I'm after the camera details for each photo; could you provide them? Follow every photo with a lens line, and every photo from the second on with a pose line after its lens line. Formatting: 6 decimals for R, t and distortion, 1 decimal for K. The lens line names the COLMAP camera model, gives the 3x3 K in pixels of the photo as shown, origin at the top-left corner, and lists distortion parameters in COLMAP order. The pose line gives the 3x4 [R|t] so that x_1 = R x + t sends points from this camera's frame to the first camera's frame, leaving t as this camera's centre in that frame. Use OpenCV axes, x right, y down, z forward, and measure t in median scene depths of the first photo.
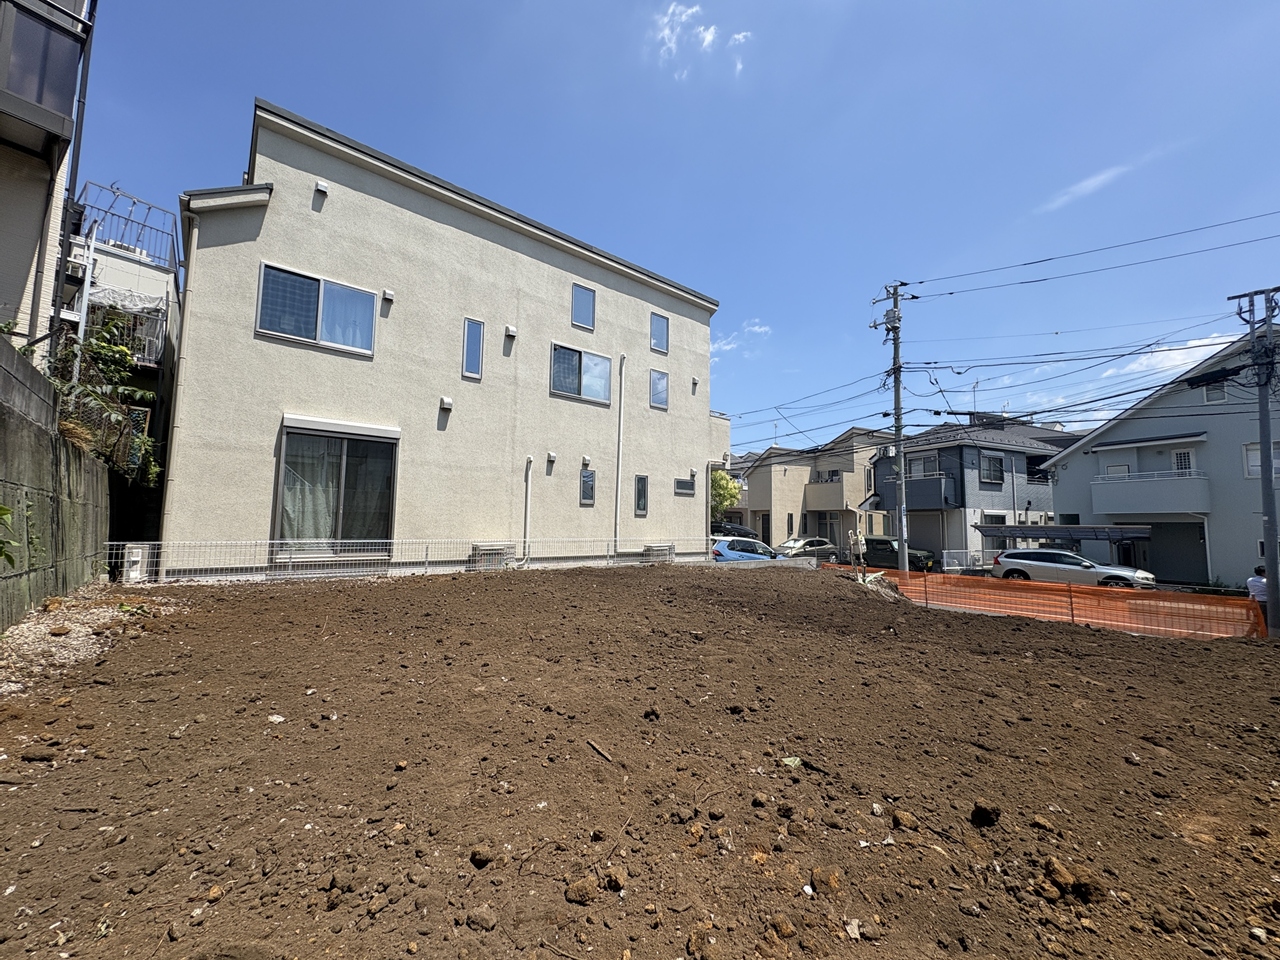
lens RADIAL K [[509.8, 0, 640.0], [0, 509.8, 480.0], [0, 0, 1]] dist [0.000518, -0.000002]
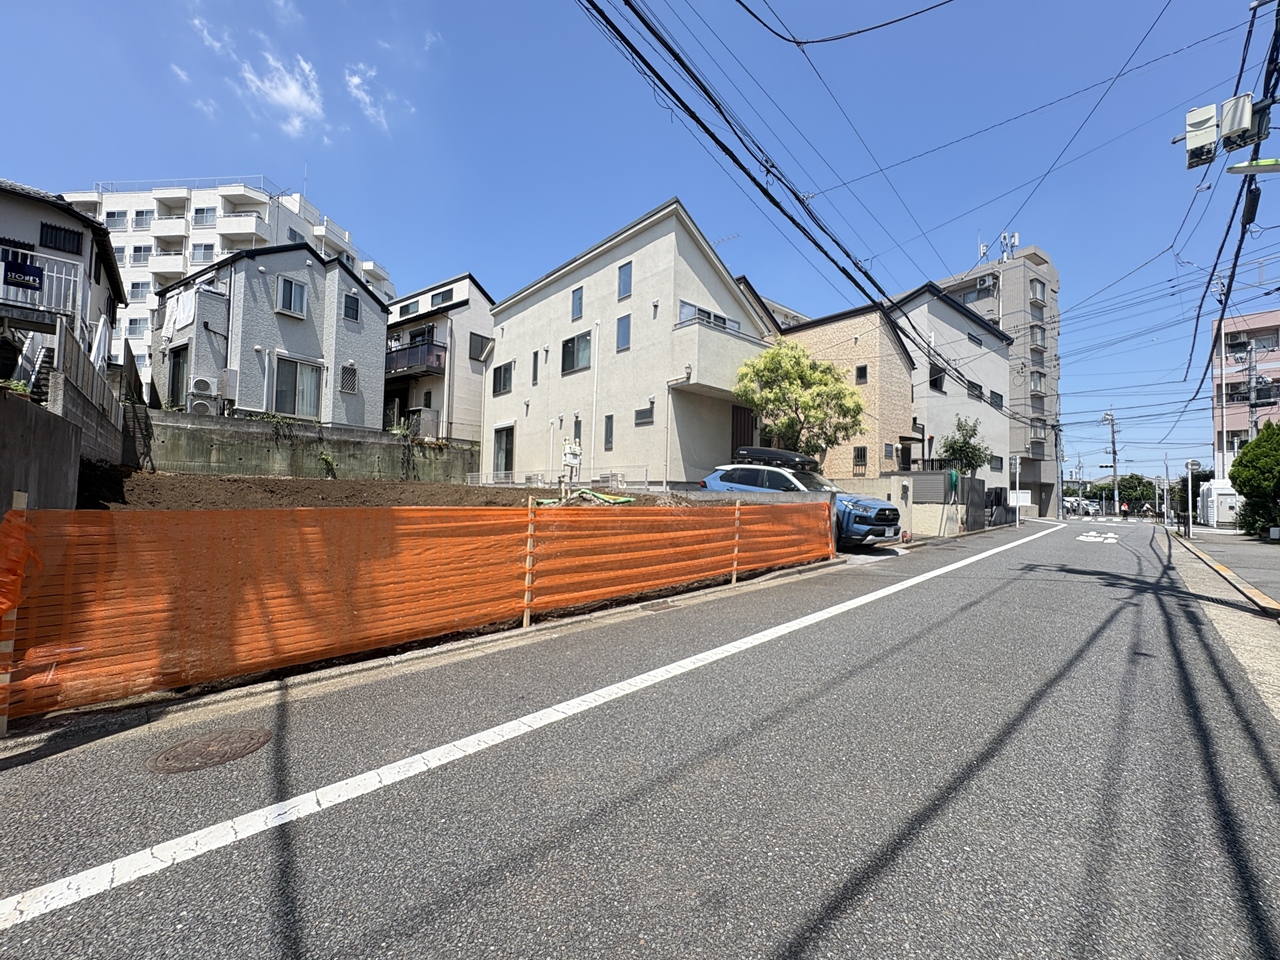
lens RADIAL K [[512.2, 0, 640.0], [0, 512.2, 480.0], [0, 0, 1]] dist [-0.000042, 0.000236]
pose [[0.015773, -0.048738, -0.998687, 1.870812], [0.064470, 0.996782, -0.047627, 0.320288], [0.997795, -0.063634, 0.018864, 1.656912]]
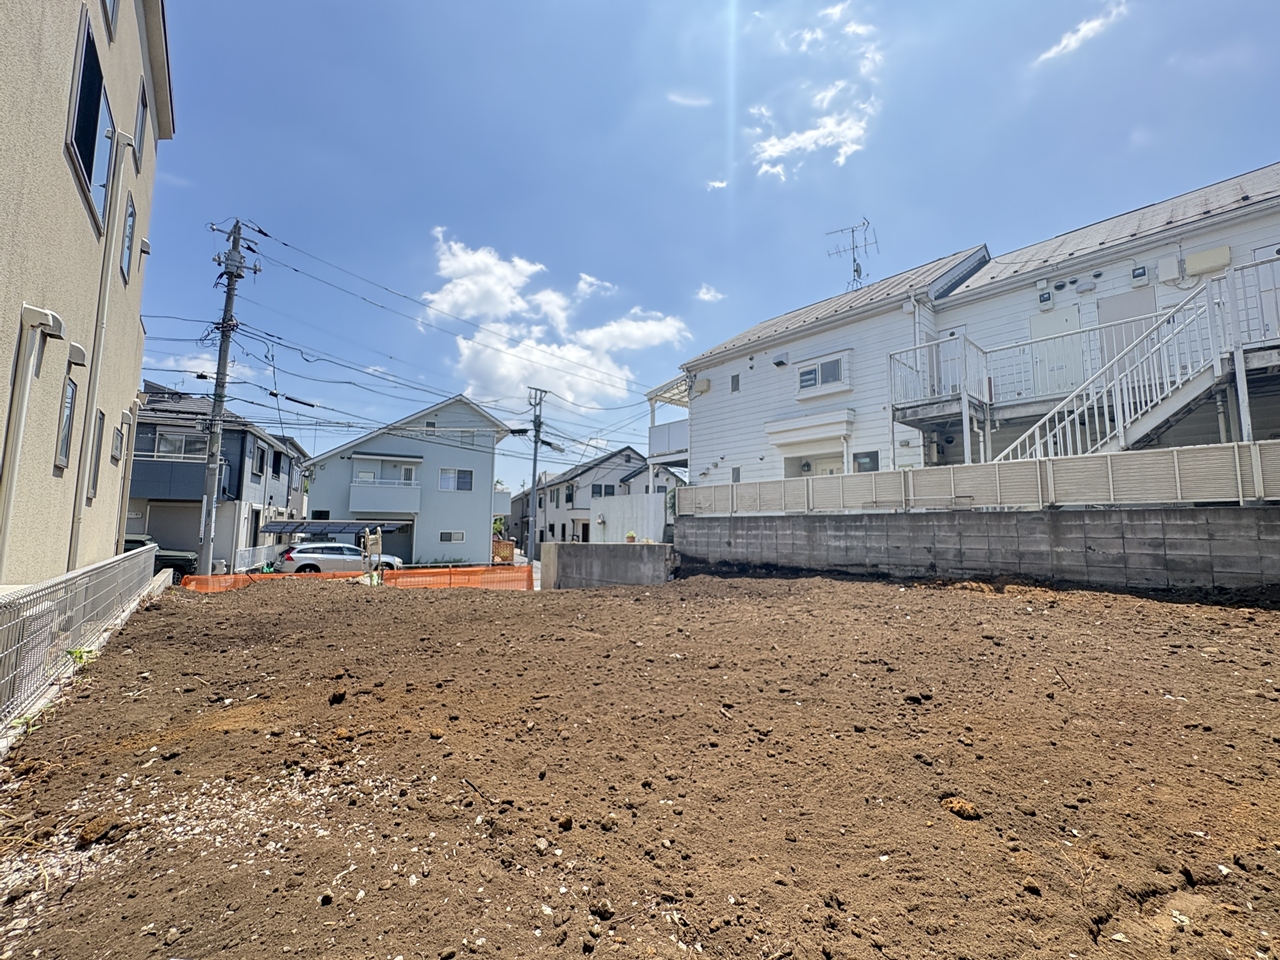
lens RADIAL K [[512.2, 0, 640.0], [0, 512.2, 480.0], [0, 0, 1]] dist [-0.000042, 0.000236]
pose [[0.008723, 0.082753, 0.996532, -0.696639], [-0.097239, 0.991917, -0.081519, 0.067083], [-0.995223, -0.096191, 0.016699, 0.814971]]
